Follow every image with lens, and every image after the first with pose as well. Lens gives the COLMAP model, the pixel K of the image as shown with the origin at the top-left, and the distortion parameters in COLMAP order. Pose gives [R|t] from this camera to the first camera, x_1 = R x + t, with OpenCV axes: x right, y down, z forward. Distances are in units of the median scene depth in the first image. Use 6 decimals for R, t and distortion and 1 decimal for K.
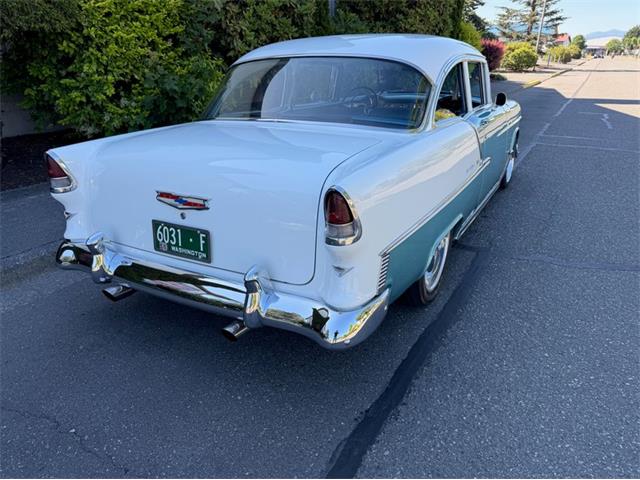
lens RADIAL K [[458.3, 0, 318.1], [0, 458.3, 231.6], [0, 0, 1]] dist [0.039952, -0.041636]
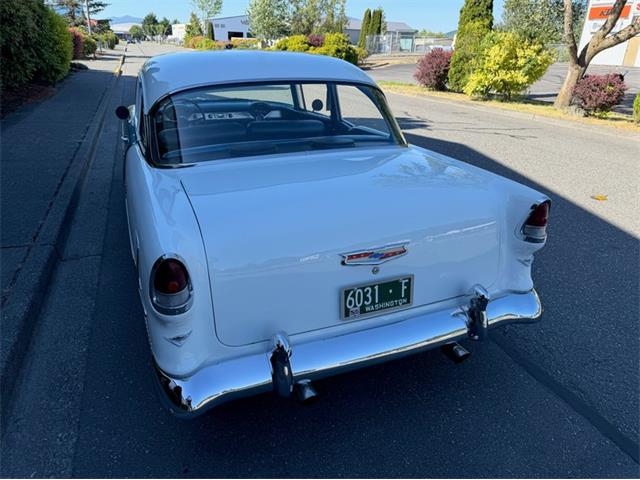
lens RADIAL K [[458.3, 0, 320.4], [0, 458.3, 238.0], [0, 0, 1]] dist [0.039952, -0.041636]
pose [[0.635892, -0.287882, 0.716076, -0.982381], [0.258226, 0.953714, 0.154108, -0.261756], [-0.727297, 0.086914, 0.680797, 0.429441]]
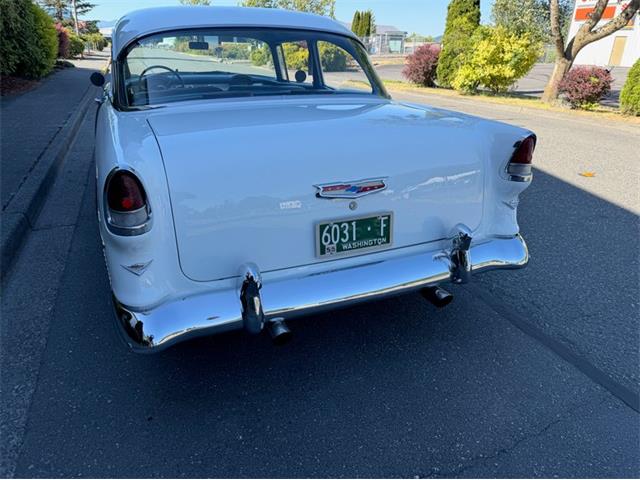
lens RADIAL K [[458.3, 0, 319.1], [0, 458.3, 236.5], [0, 0, 1]] dist [0.039952, -0.041636]
pose [[0.622167, -0.285516, 0.728964, -0.961430], [0.262057, 0.953364, 0.149743, -0.122891], [-0.737722, 0.097865, 0.667973, 0.453370]]
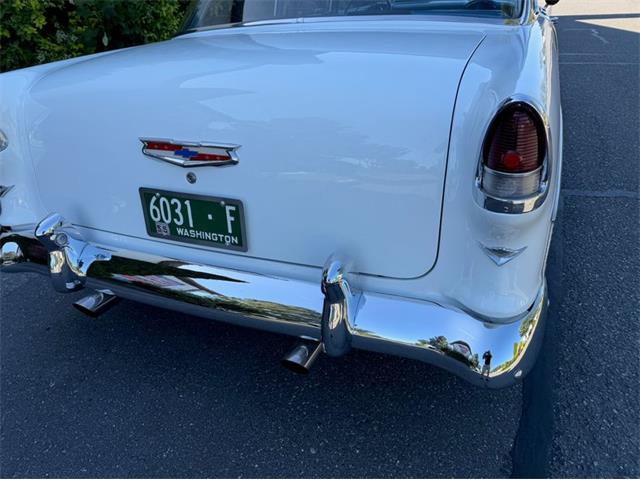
lens RADIAL K [[458.3, 0, 316.9], [0, 458.3, 237.3], [0, 0, 1]] dist [0.039952, -0.041636]
pose [[0.994143, -0.086467, 0.064835, -0.169533], [0.077462, 0.988424, 0.130449, -0.022458], [-0.075364, -0.124663, 0.989333, 0.363387]]
